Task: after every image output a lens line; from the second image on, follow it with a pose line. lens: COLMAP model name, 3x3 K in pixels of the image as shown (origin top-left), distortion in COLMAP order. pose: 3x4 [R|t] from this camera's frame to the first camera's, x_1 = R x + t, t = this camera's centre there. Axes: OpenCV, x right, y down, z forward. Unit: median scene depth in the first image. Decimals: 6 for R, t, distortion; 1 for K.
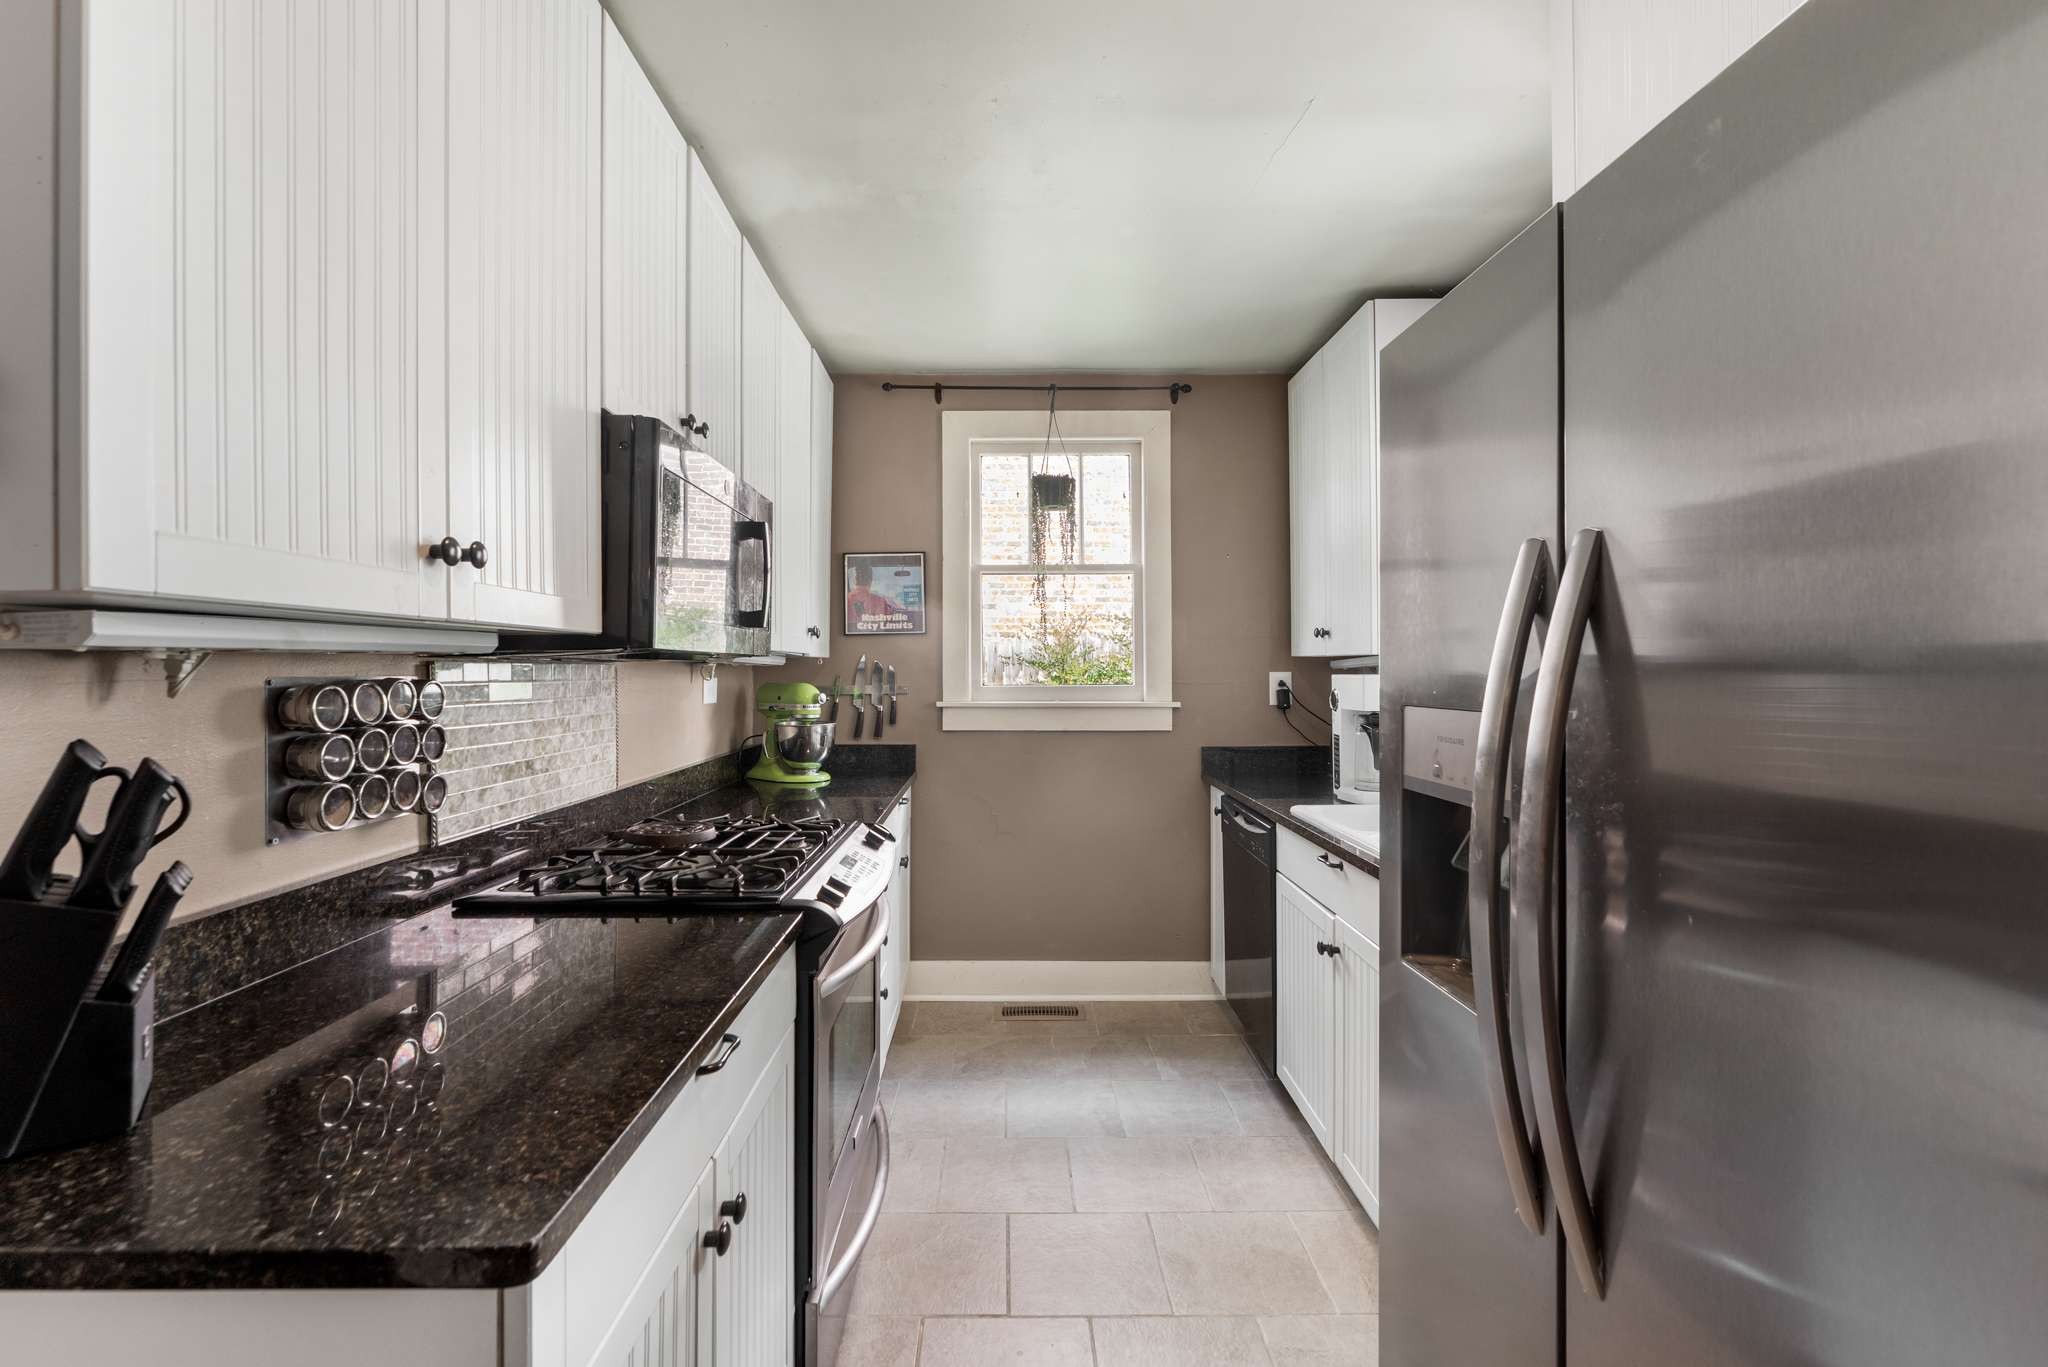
lens RADIAL K [[894.6, 0, 1016.0], [0, 894.6, 673.1], [0, 0, 1]] dist [-0.002450, -0.000924]
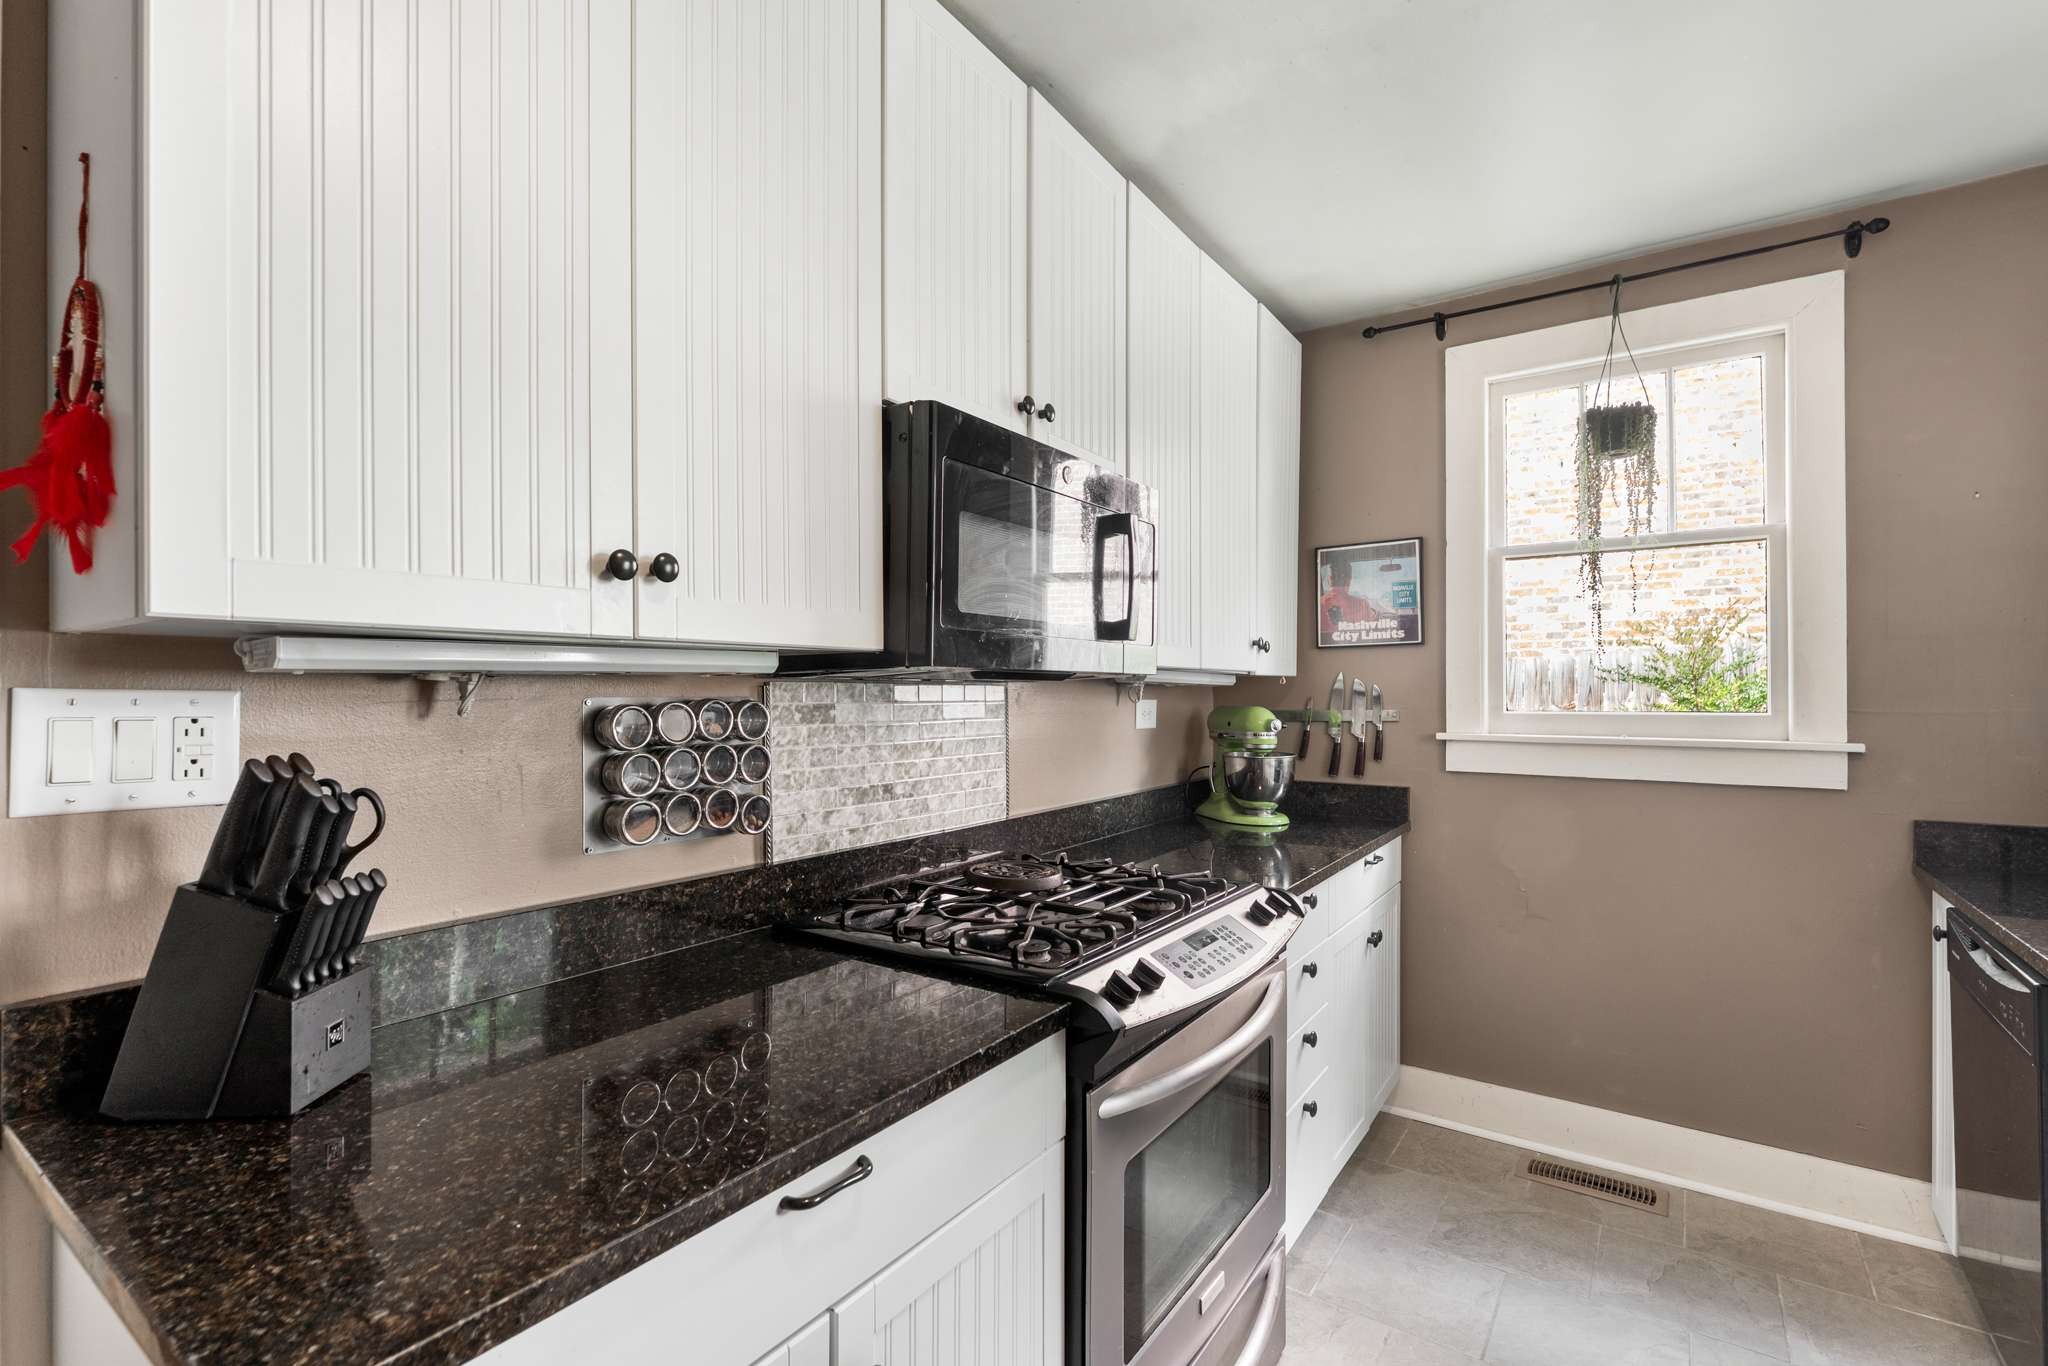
lens RADIAL K [[935.4, 0, 1020.9], [0, 935.4, 695.7], [0, 0, 1]] dist [-0.004492, -0.000603]
pose [[0.806872, 0.003899, -0.590713, 0.102139], [-0.002741, 0.999992, 0.002857, -0.000931], [0.590720, -0.000687, 0.806877, 0.161393]]
